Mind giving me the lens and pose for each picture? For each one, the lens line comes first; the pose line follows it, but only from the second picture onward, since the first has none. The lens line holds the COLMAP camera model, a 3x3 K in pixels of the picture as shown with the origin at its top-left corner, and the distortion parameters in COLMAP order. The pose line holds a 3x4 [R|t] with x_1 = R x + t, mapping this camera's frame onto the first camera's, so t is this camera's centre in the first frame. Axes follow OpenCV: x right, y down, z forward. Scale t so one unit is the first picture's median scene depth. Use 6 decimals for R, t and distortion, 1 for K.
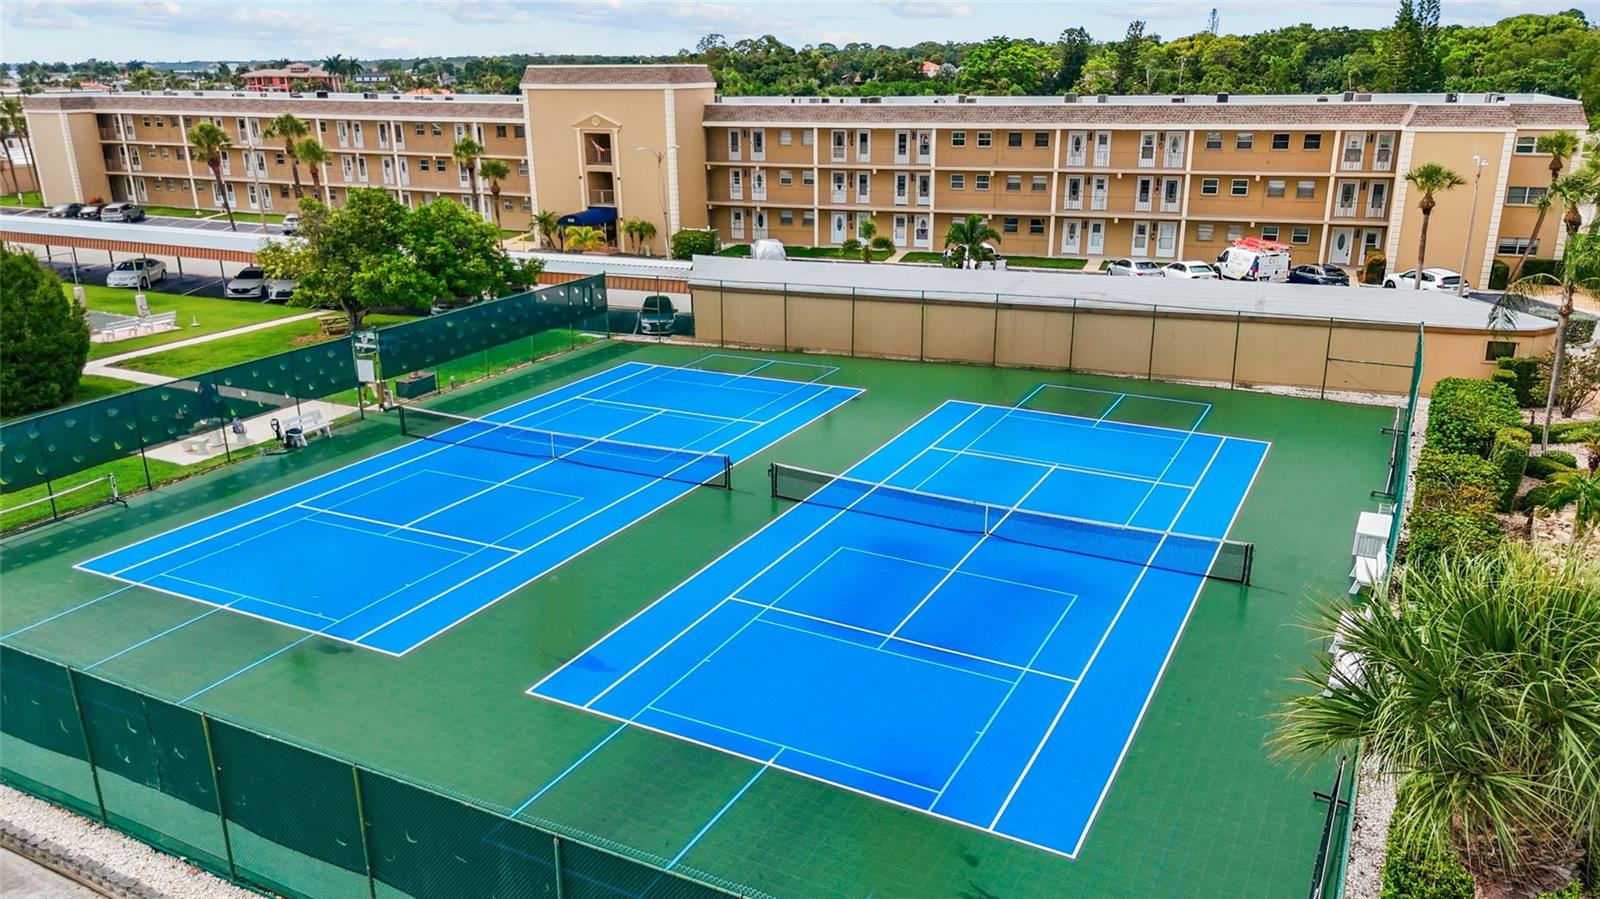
lens RADIAL K [[1198.7, 0, 800.0], [0, 1198.7, 449.5], [0, 0, 1]] dist [0.097400, -0.135867]
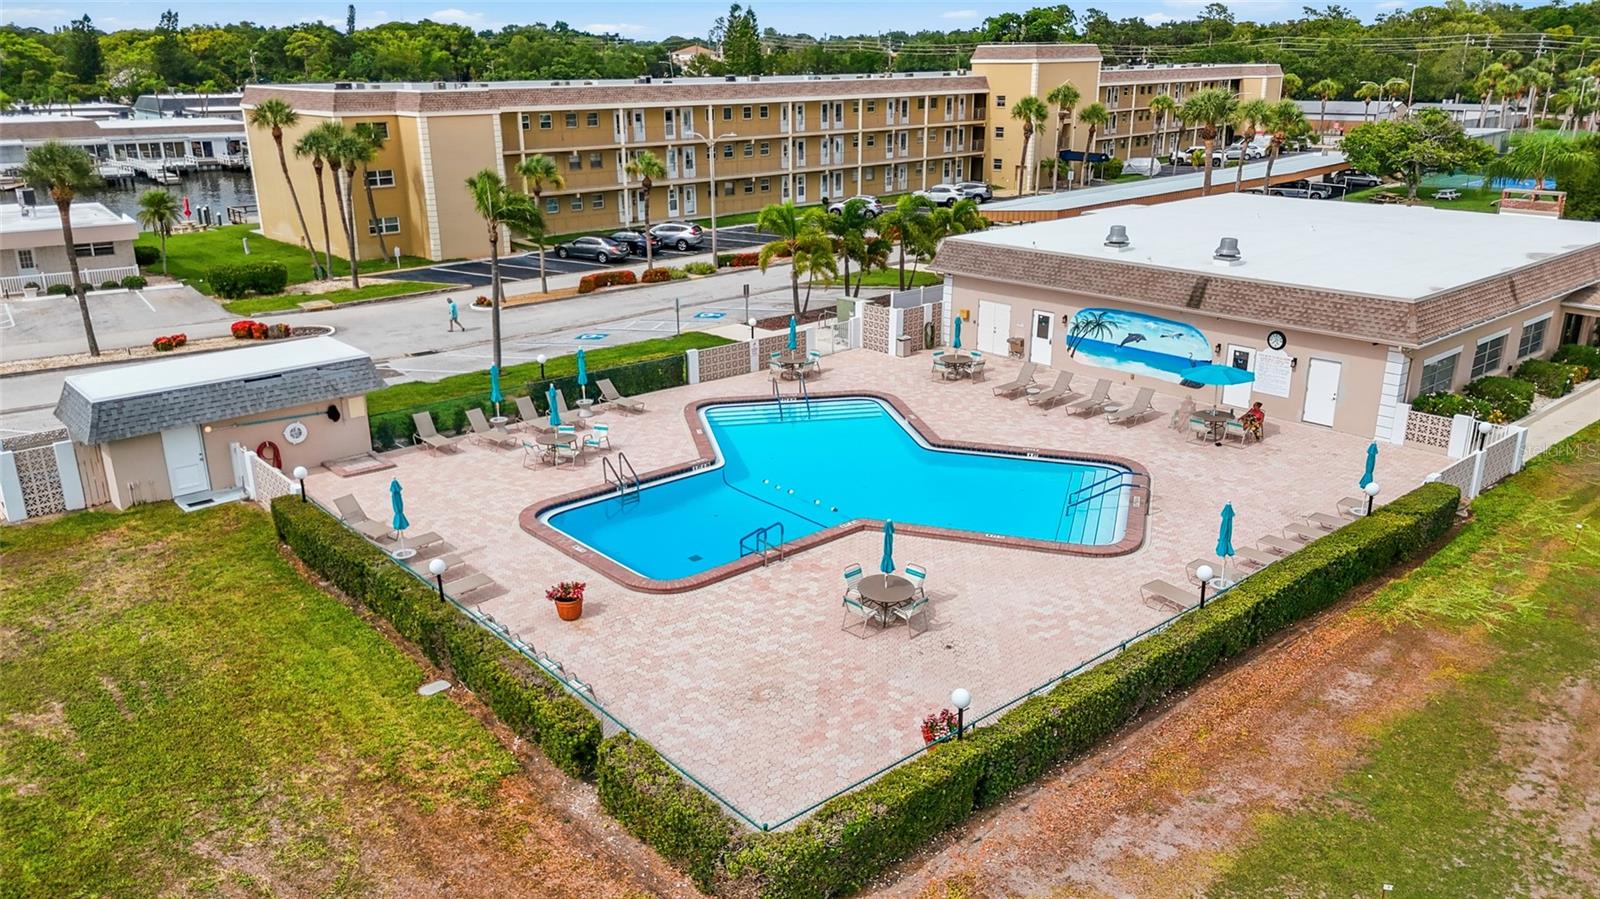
lens RADIAL K [[1198.7, 0, 800.0], [0, 1198.7, 449.5], [0, 0, 1]] dist [0.097400, -0.135867]
pose [[0.362129, -0.284257, 0.887728, -1.007903], [0.283788, 0.940777, 0.185479, -0.145667], [-0.887878, 0.184759, 0.421351, 0.495971]]
